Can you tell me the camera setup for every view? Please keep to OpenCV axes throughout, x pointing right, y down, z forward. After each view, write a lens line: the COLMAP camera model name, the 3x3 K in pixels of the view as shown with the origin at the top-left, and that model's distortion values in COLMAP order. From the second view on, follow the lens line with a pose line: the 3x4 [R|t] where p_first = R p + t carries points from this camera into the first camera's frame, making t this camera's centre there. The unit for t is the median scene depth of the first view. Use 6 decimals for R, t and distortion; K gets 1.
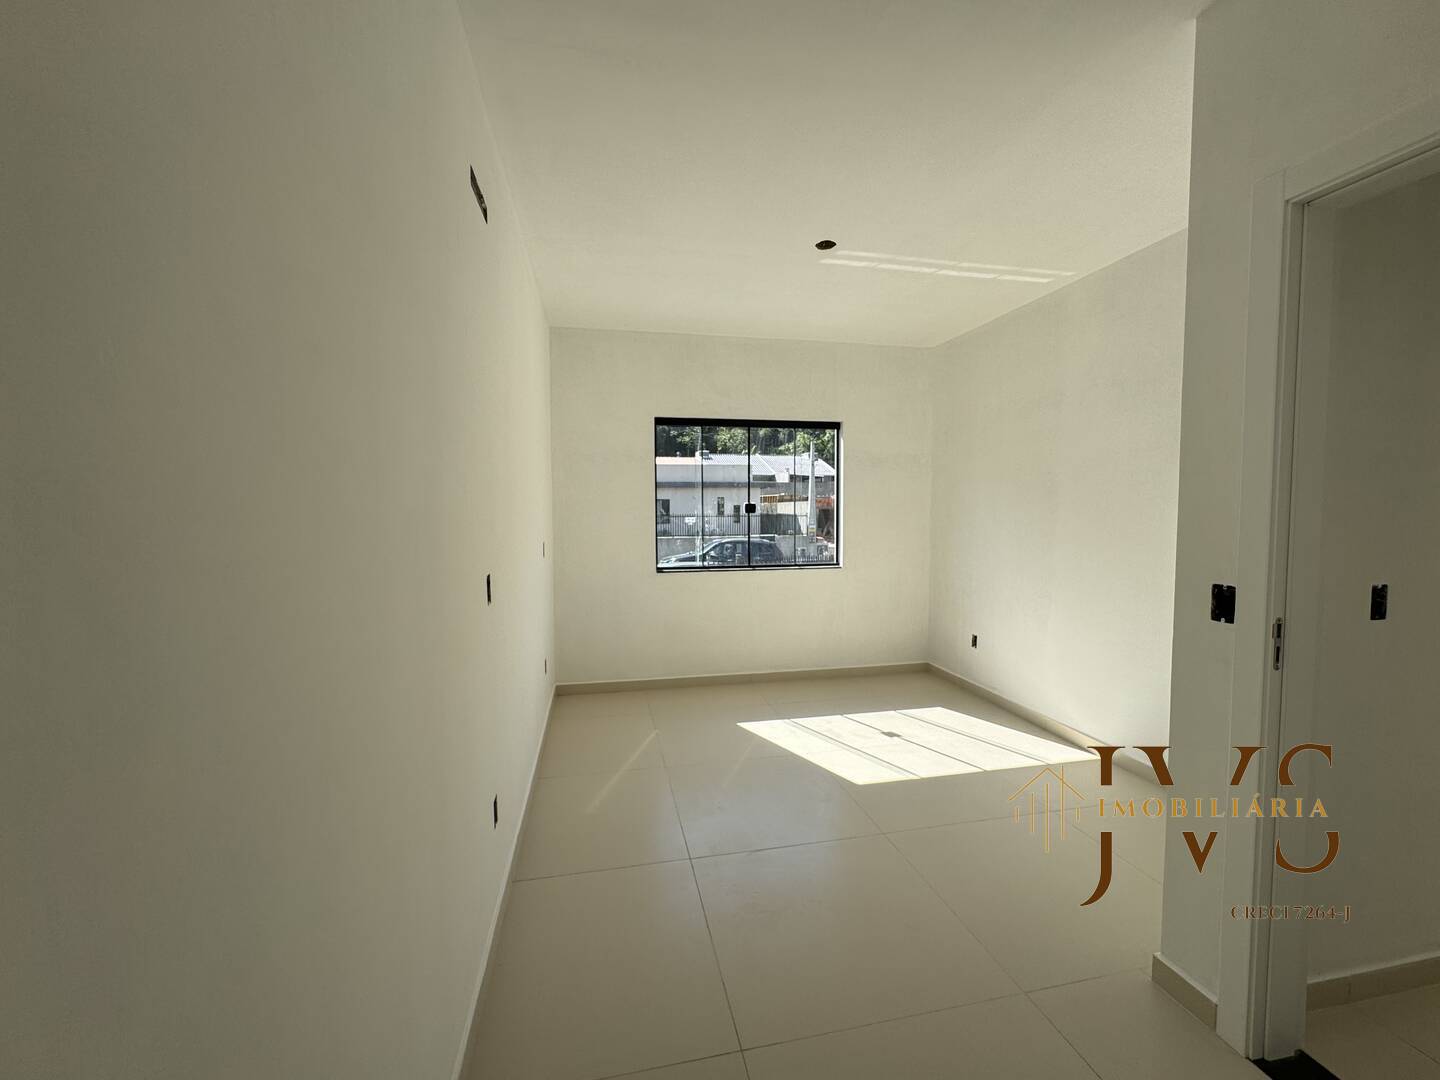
lens RADIAL K [[578.9, 0, 717.4], [0, 578.9, 534.2], [0, 0, 1]] dist [-0.003266, 0.000828]
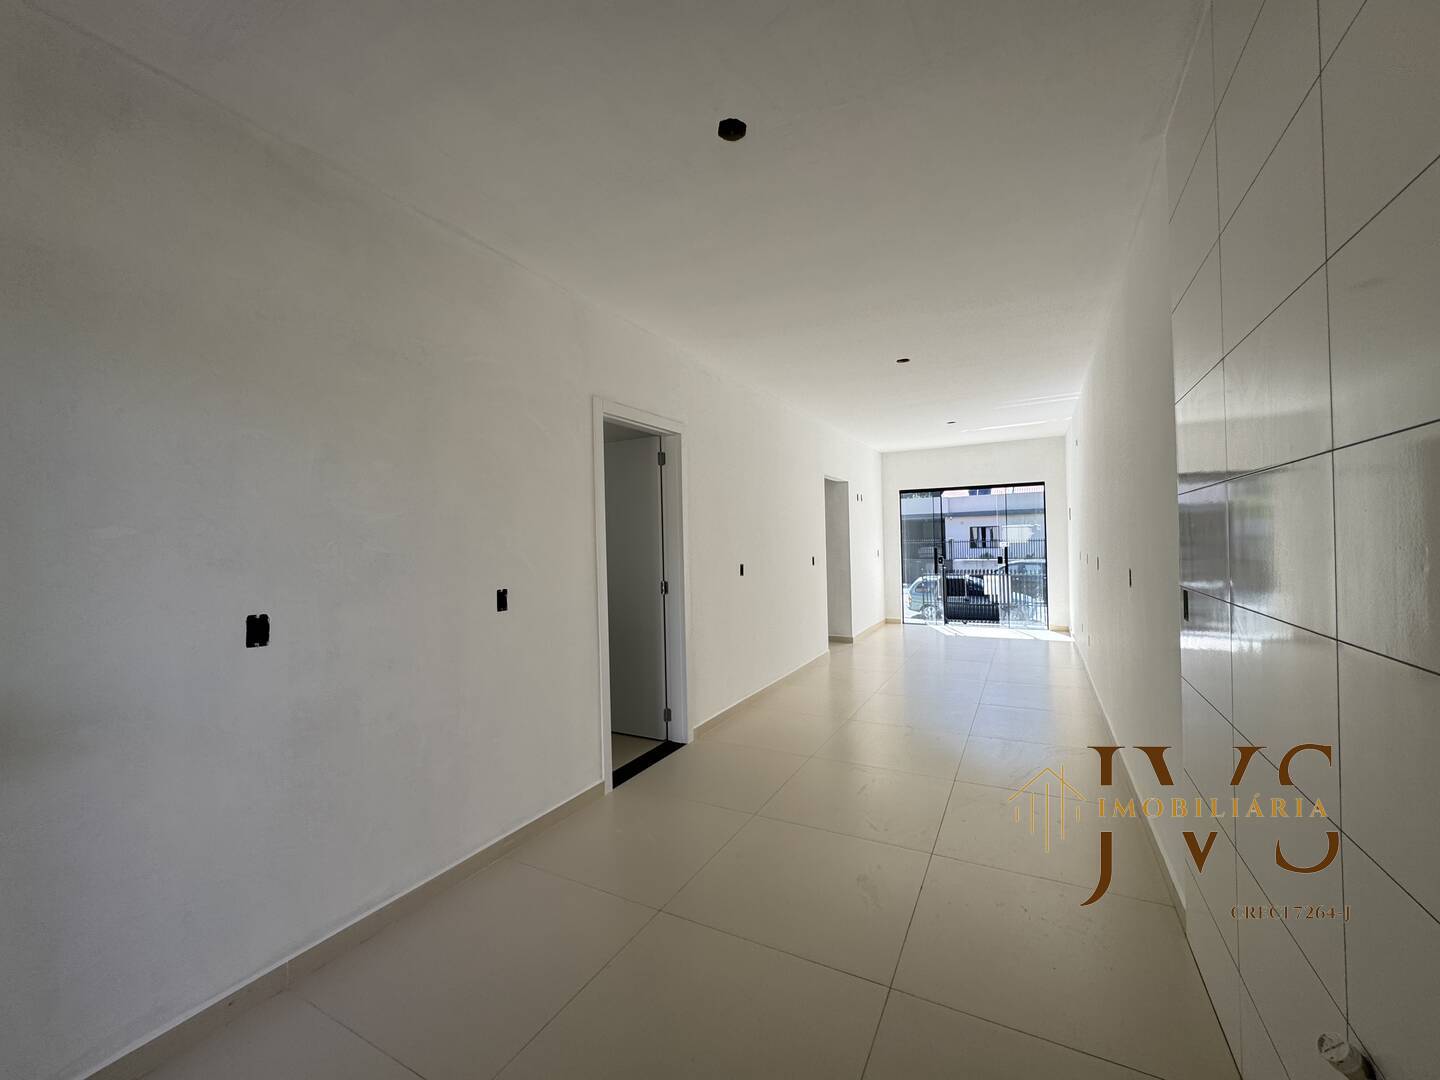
lens RADIAL K [[578.9, 0, 717.9], [0, 578.9, 539.5], [0, 0, 1]] dist [-0.003266, 0.000828]
pose [[0.774316, -0.010974, -0.632704, 1.162698], [-0.012788, 0.999374, -0.032984, 0.047030], [0.632670, 0.033631, 0.773691, -1.037493]]
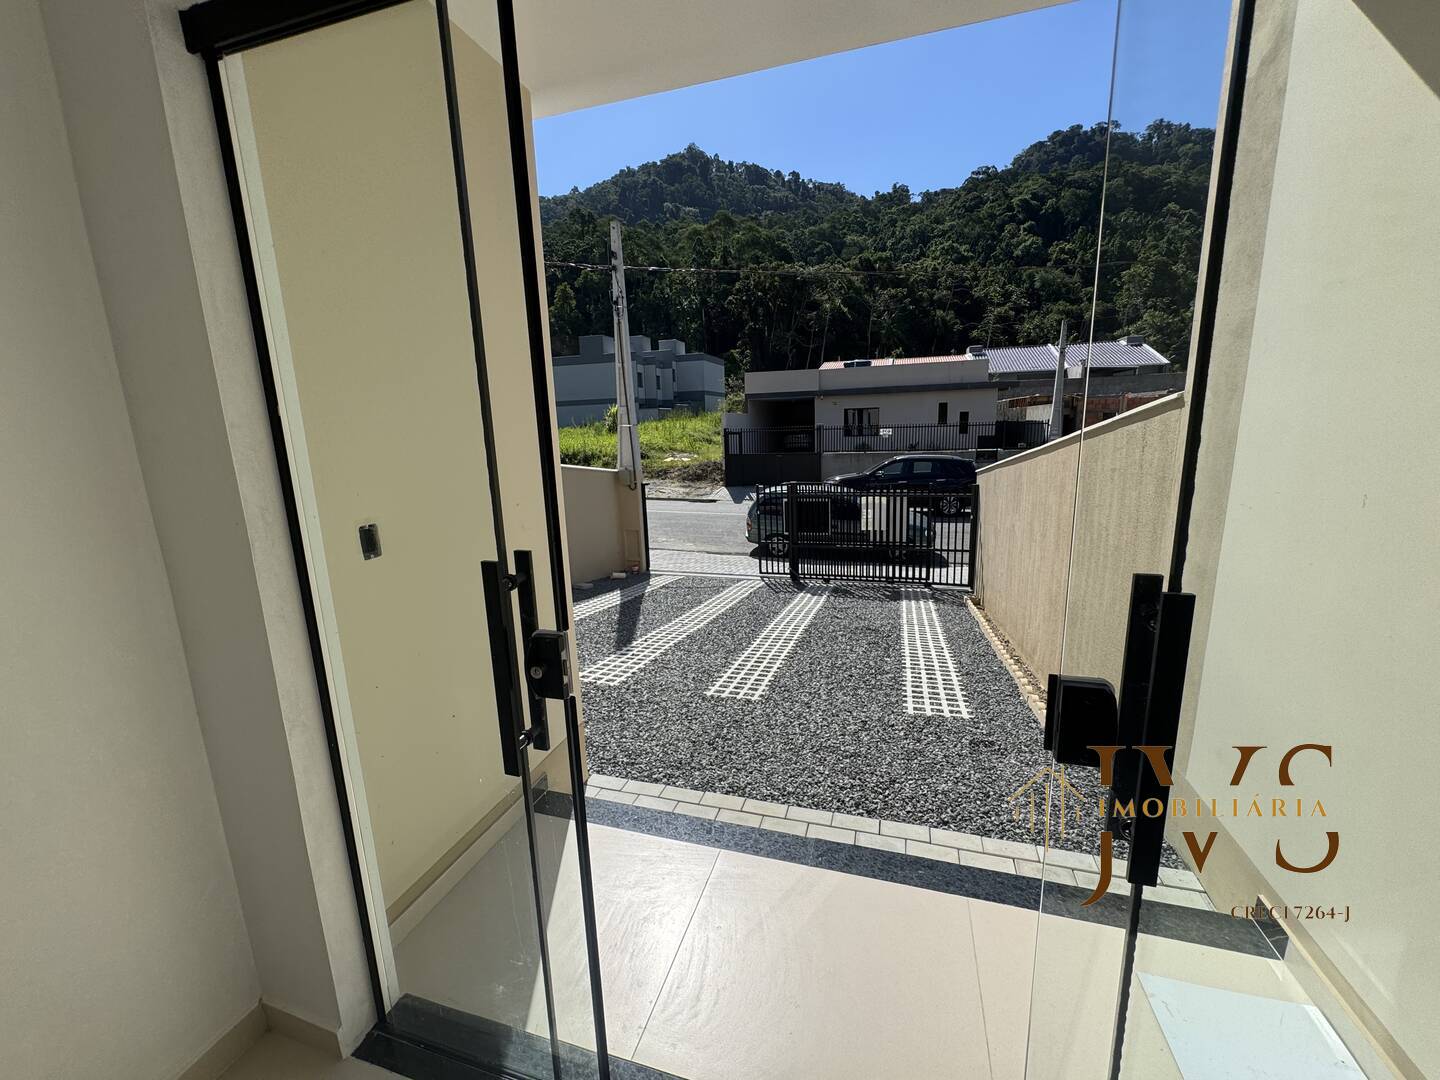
lens RADIAL K [[578.9, 0, 717.2], [0, 578.9, 542.4], [0, 0, 1]] dist [-0.003266, 0.000828]
pose [[0.882199, 0.069079, -0.465783, 0.723902], [0.009032, 0.986516, 0.163415, -0.028992], [0.470791, -0.148372, 0.869679, 0.594782]]
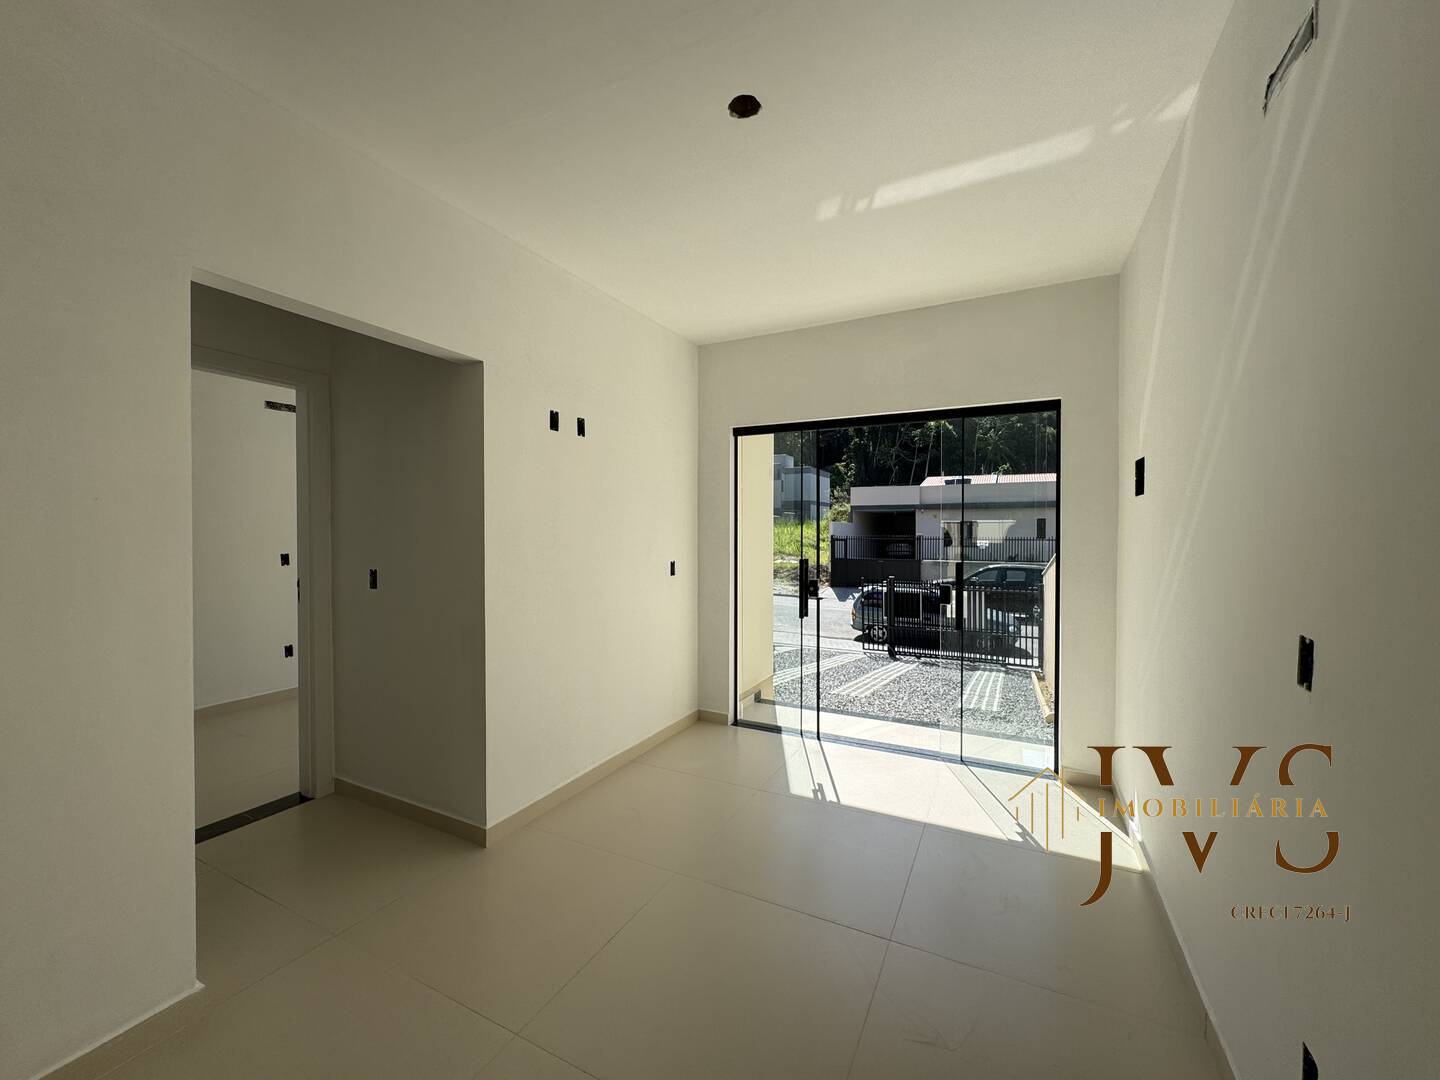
lens RADIAL K [[578.9, 0, 724.7], [0, 578.9, 540.0], [0, 0, 1]] dist [-0.003266, 0.000828]
pose [[0.795227, 0.011406, -0.606205, 0.946103], [-0.029069, 0.999391, -0.019329, -0.000234], [0.605615, 0.032993, 0.795074, 0.065927]]
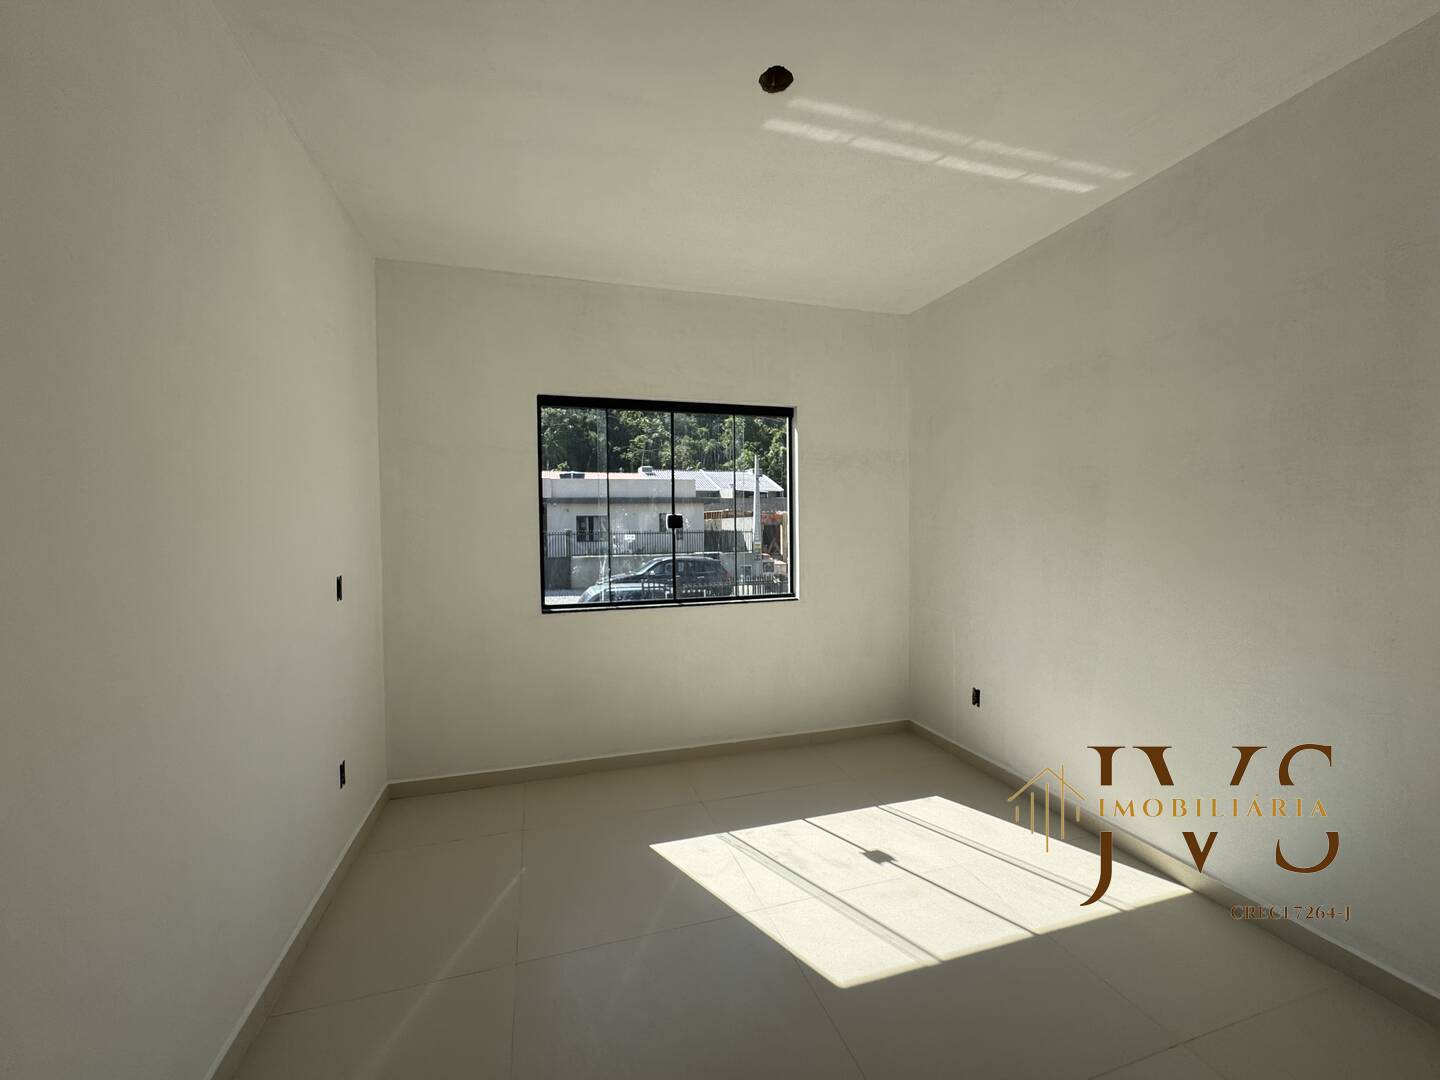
lens RADIAL K [[578.9, 0, 720.2], [0, 578.9, 539.2], [0, 0, 1]] dist [-0.003266, 0.000828]
pose [[0.995138, -0.010426, 0.097933, 0.042303], [0.012423, 0.999727, -0.019801, -0.007472], [-0.097700, 0.020921, 0.994996, 0.263902]]
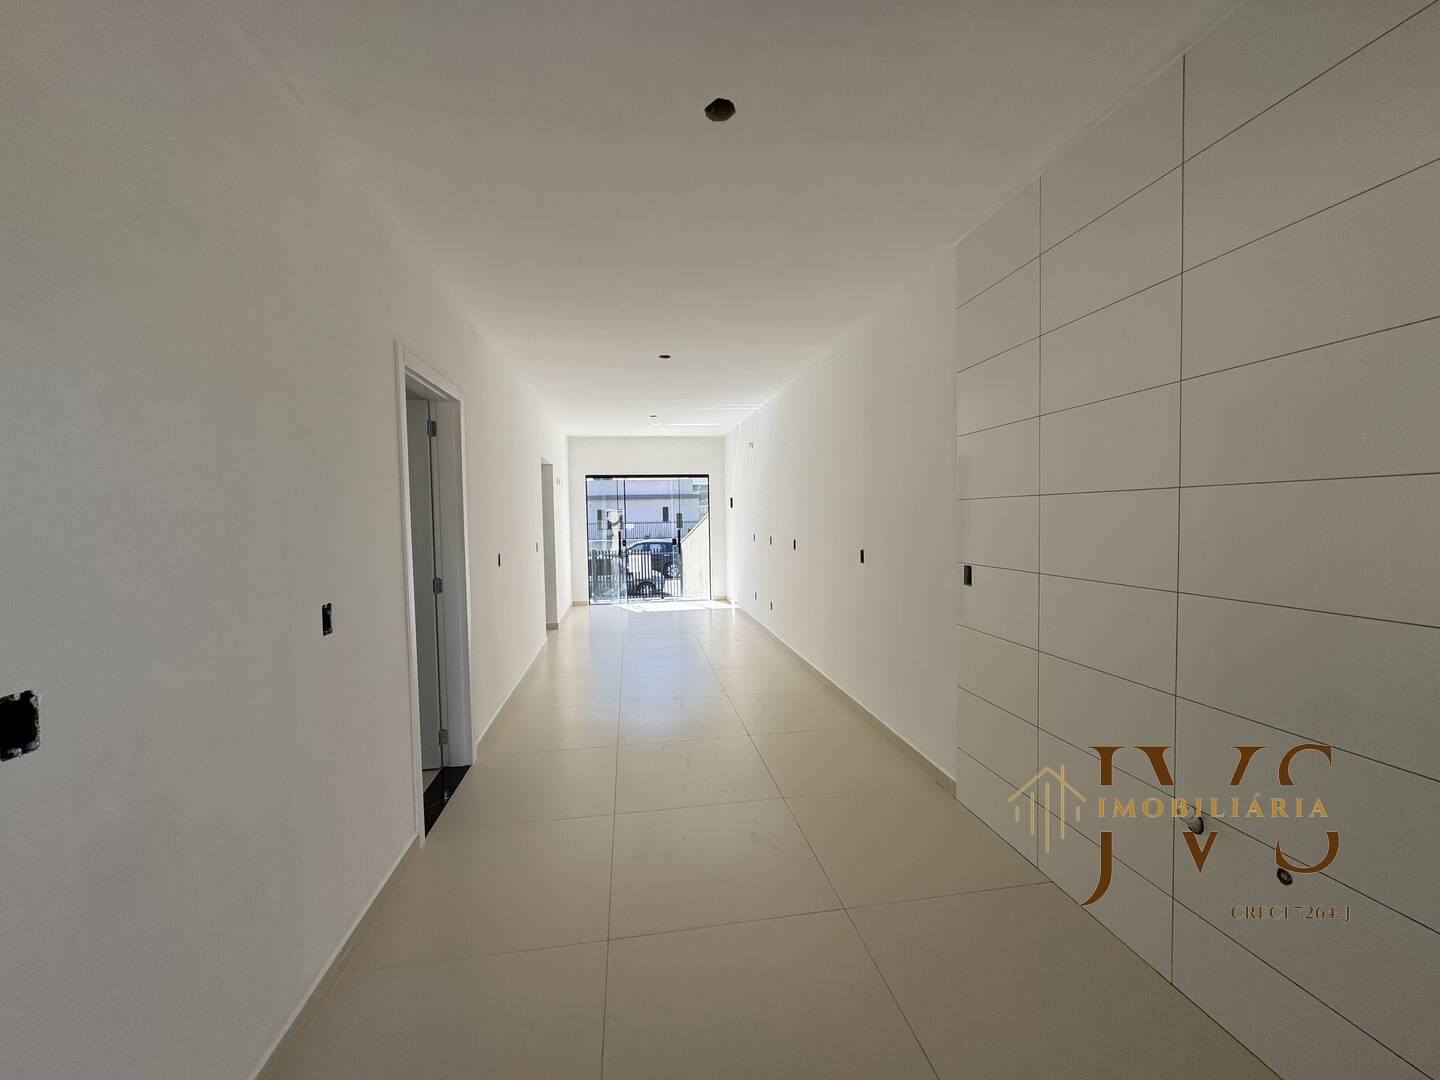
lens RADIAL K [[578.9, 0, 720.4], [0, 578.9, 540.3], [0, 0, 1]] dist [-0.003266, 0.000828]
pose [[0.999443, -0.007251, -0.032576, 0.949405], [0.007232, 0.999974, -0.000678, 0.039031], [0.032580, 0.000442, 0.999469, -1.112031]]
